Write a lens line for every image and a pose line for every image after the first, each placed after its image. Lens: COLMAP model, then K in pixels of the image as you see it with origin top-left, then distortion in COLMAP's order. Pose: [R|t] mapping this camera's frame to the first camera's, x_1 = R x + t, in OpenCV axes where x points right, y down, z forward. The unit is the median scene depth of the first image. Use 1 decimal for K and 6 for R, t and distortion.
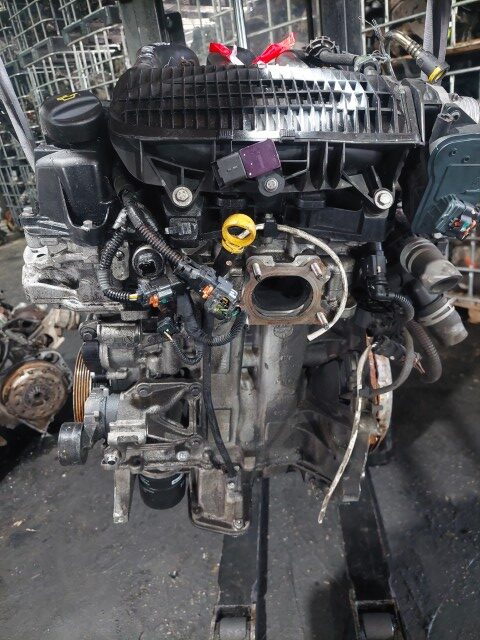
lens RADIAL K [[468.8, 0, 242.3], [0, 468.8, 321.6], [0, 0, 1]] dist [0.011601, -0.010028]
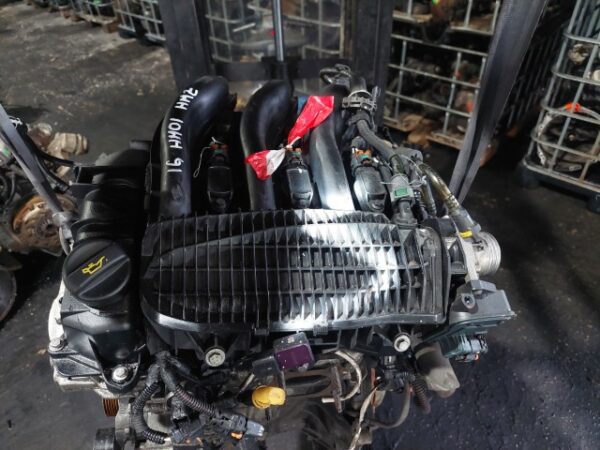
lens RADIAL K [[439.5, 0, 300.2], [0, 439.5, 226.5], [0, 0, 1]] dist [0.011601, -0.010028]
pose [[0.991837, 0.036965, 0.122035, -0.014723], [-0.068529, 0.961621, 0.265685, -0.169695], [-0.107530, -0.271880, 0.956305, 0.027535]]
